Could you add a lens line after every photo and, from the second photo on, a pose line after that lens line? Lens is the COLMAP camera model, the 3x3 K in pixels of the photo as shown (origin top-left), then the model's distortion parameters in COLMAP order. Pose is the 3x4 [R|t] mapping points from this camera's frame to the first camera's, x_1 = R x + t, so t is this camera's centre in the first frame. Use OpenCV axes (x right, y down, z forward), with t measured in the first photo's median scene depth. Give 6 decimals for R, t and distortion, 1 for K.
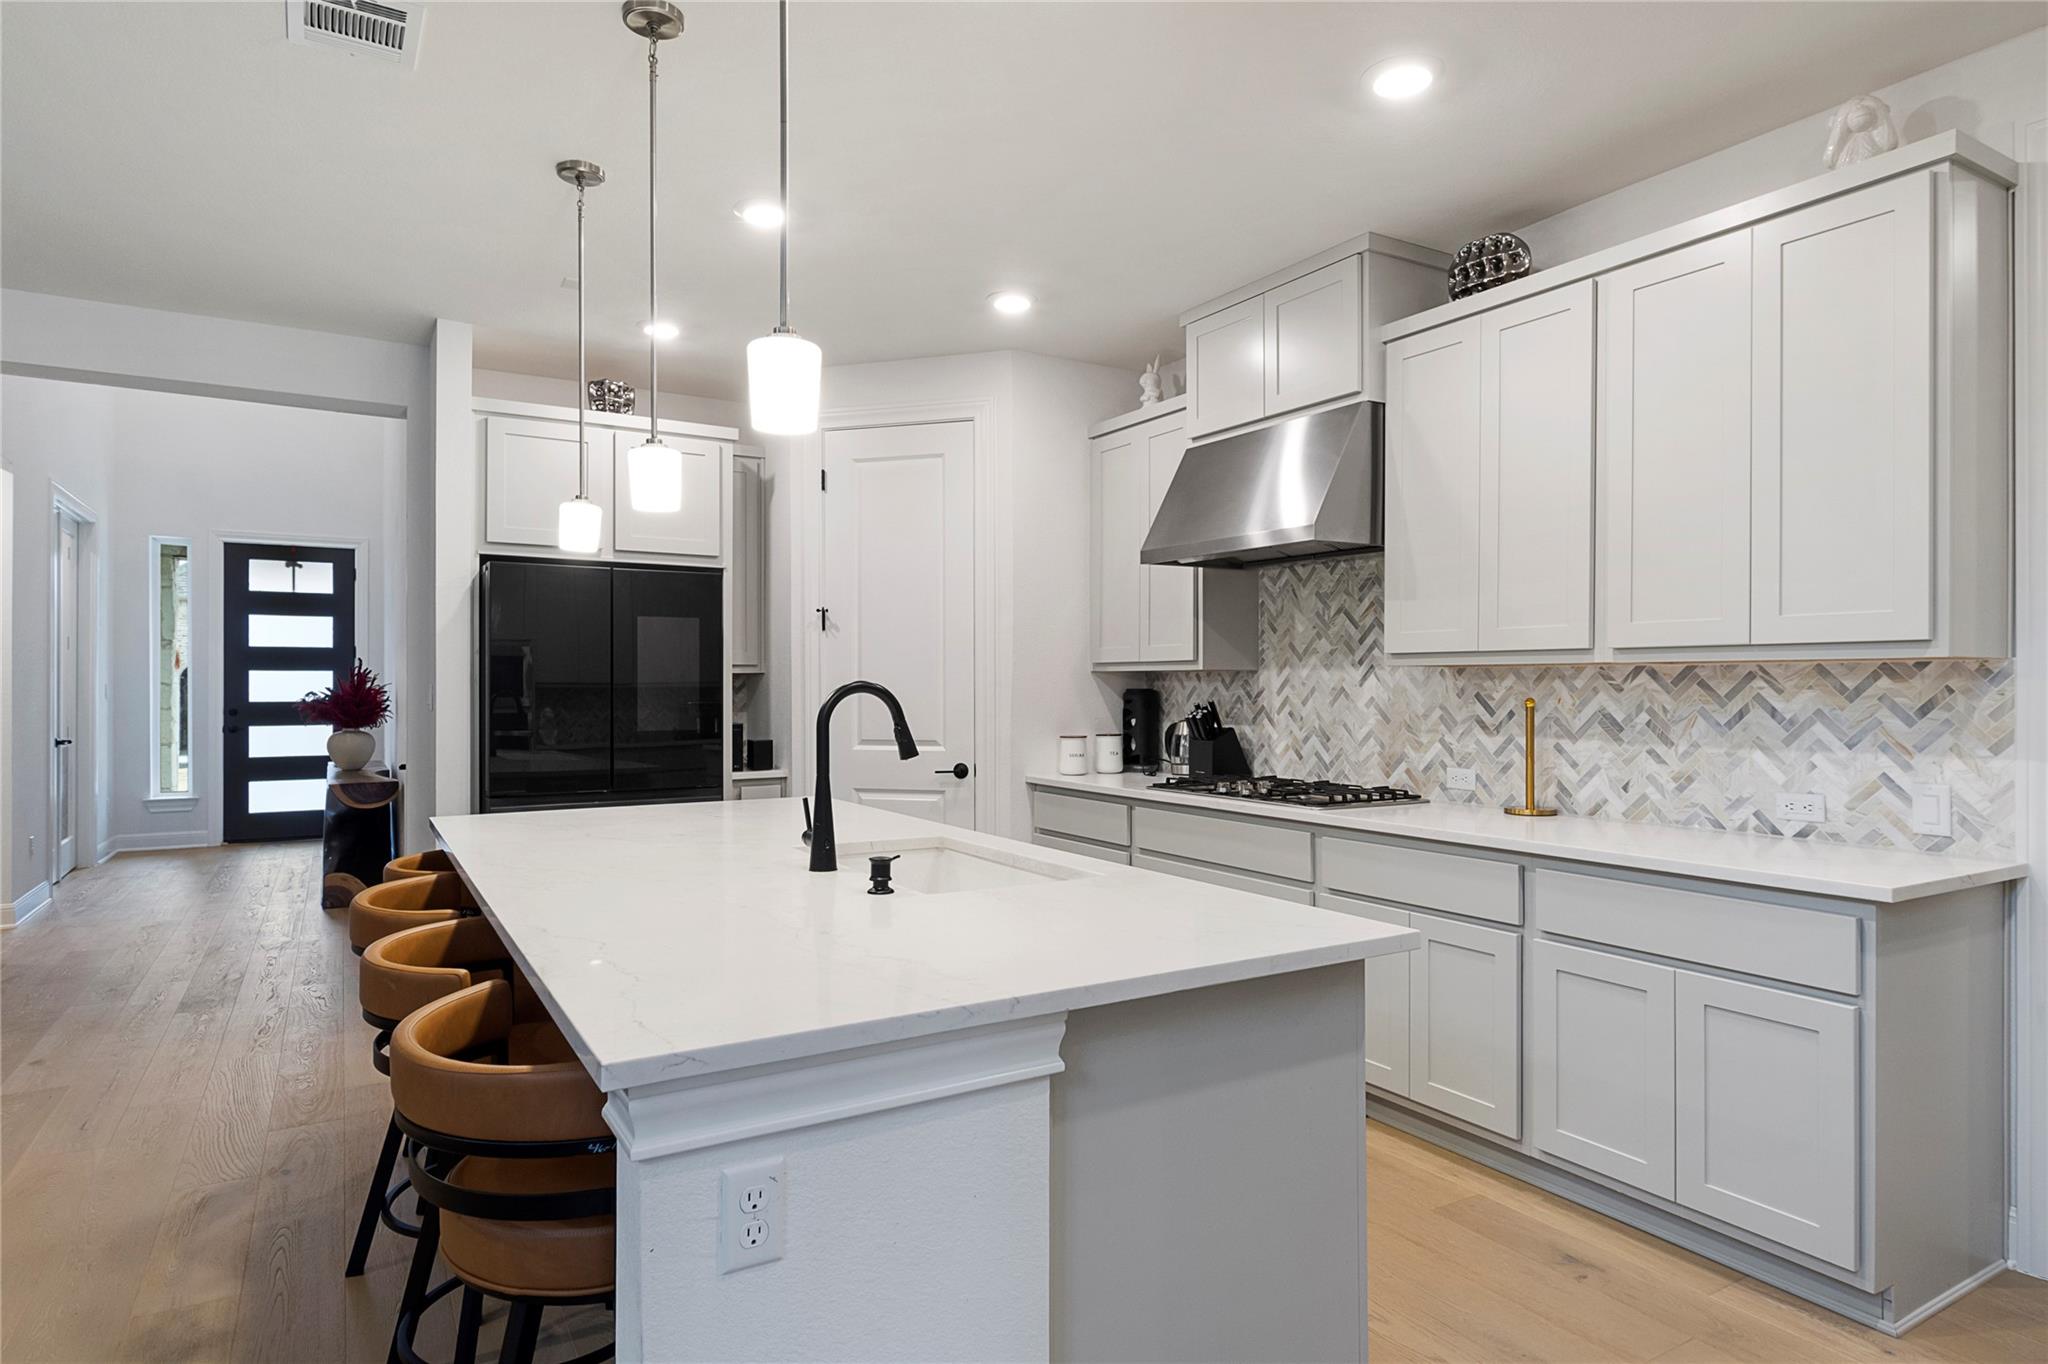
lens RADIAL K [[1151.0, 0, 1033.5], [0, 1151.0, 679.9], [0, 0, 1]] dist [-0.001942, 0.001114]
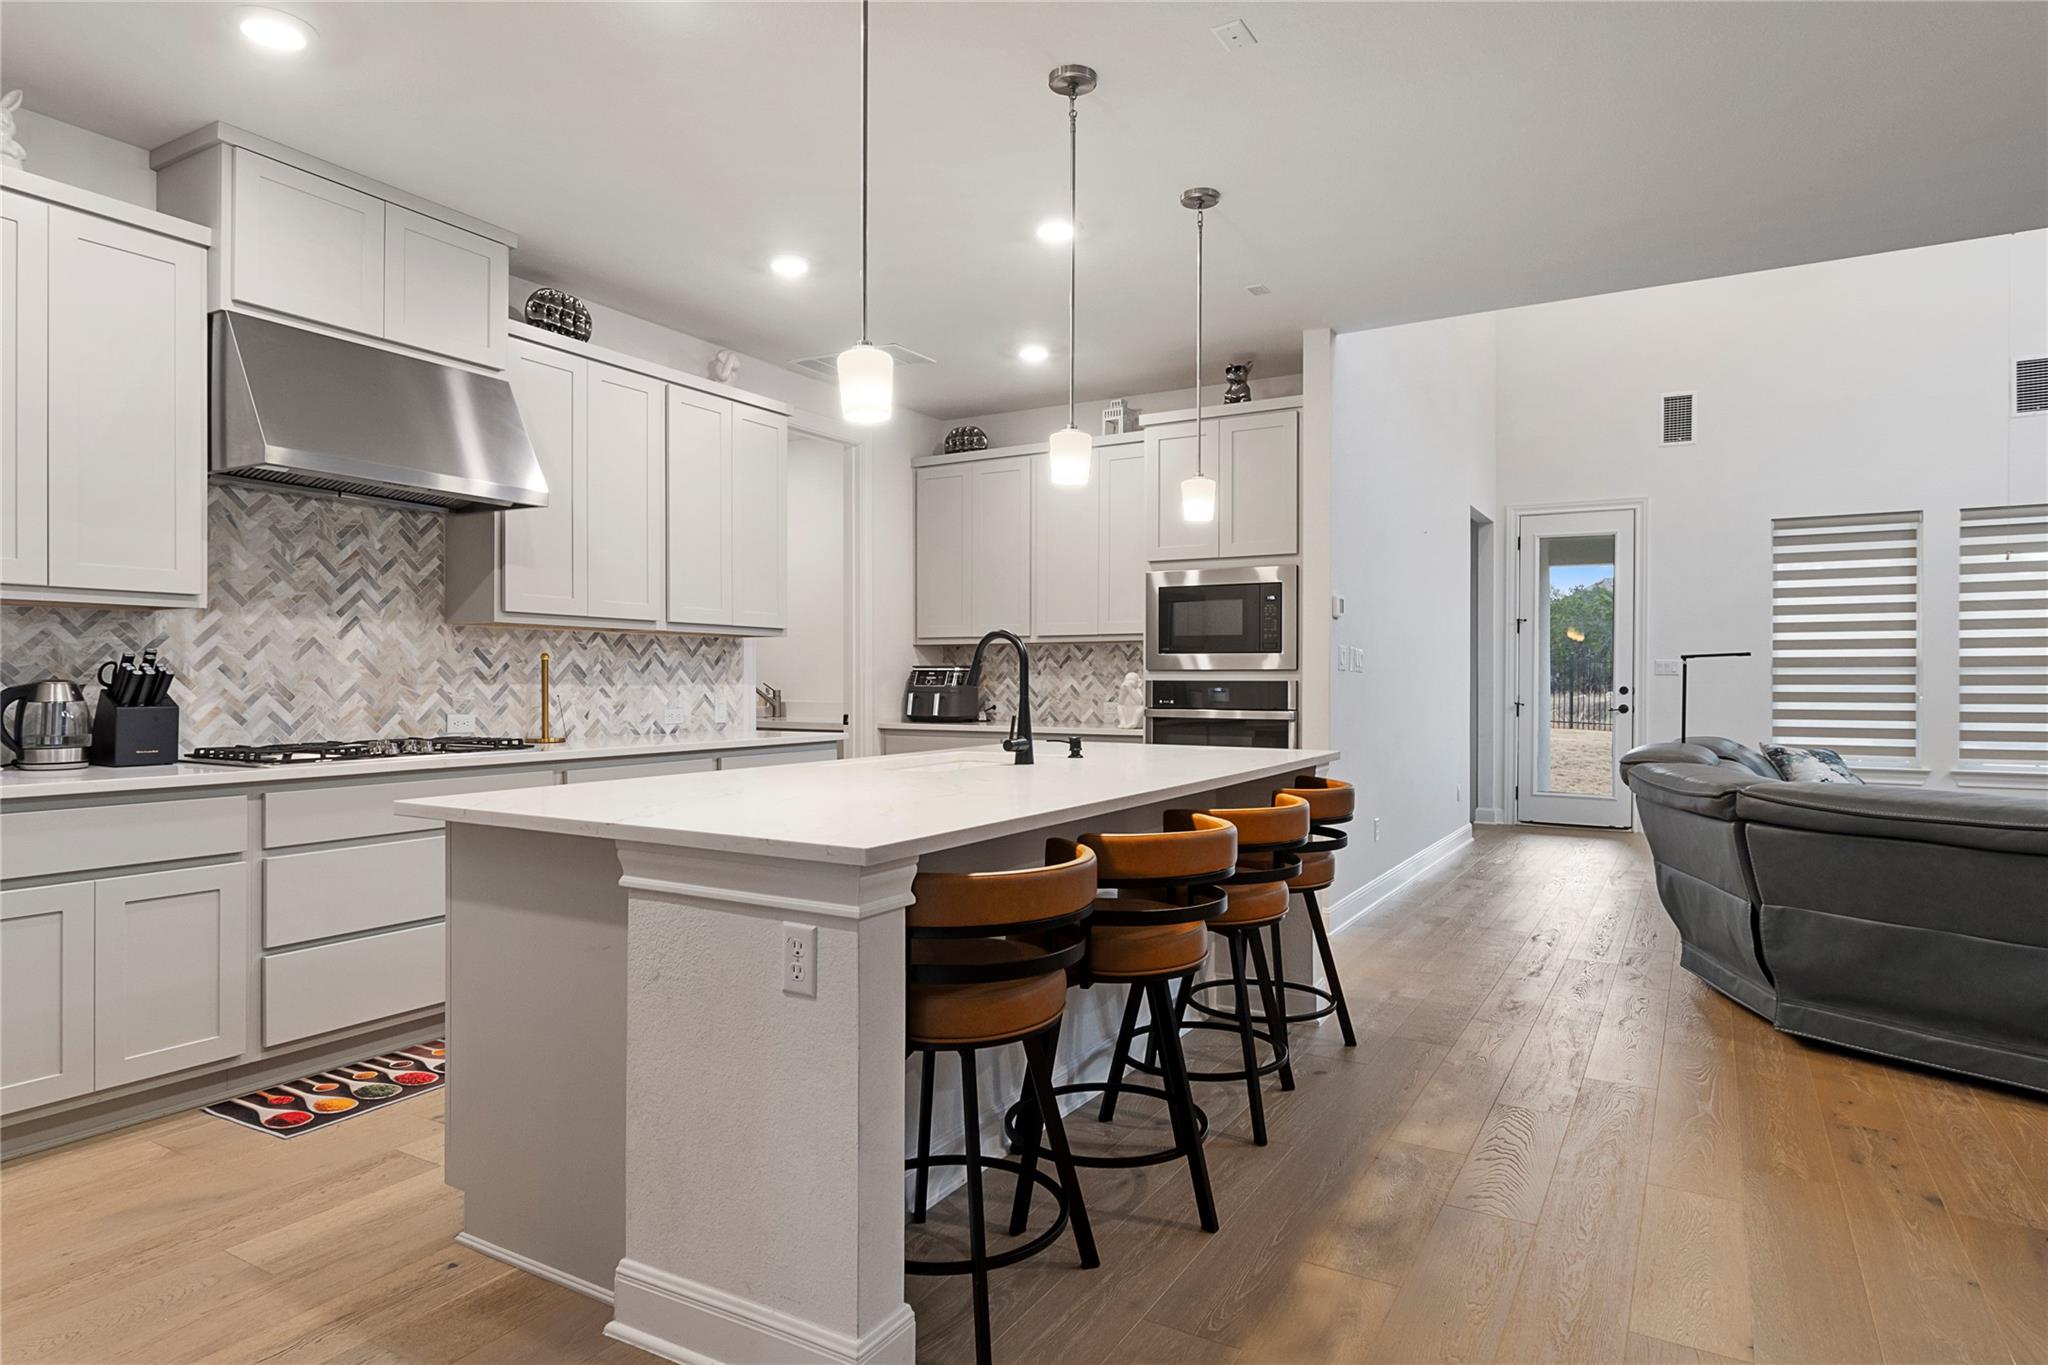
lens RADIAL K [[1151.0, 0, 1033.9], [0, 1151.0, 684.1], [0, 0, 1]] dist [-0.001942, 0.001114]
pose [[-0.473167, -0.006639, 0.880948, -0.887560], [-0.008064, 0.999962, 0.003204, 0.038590], [-0.880936, -0.005588, -0.473203, 1.033102]]
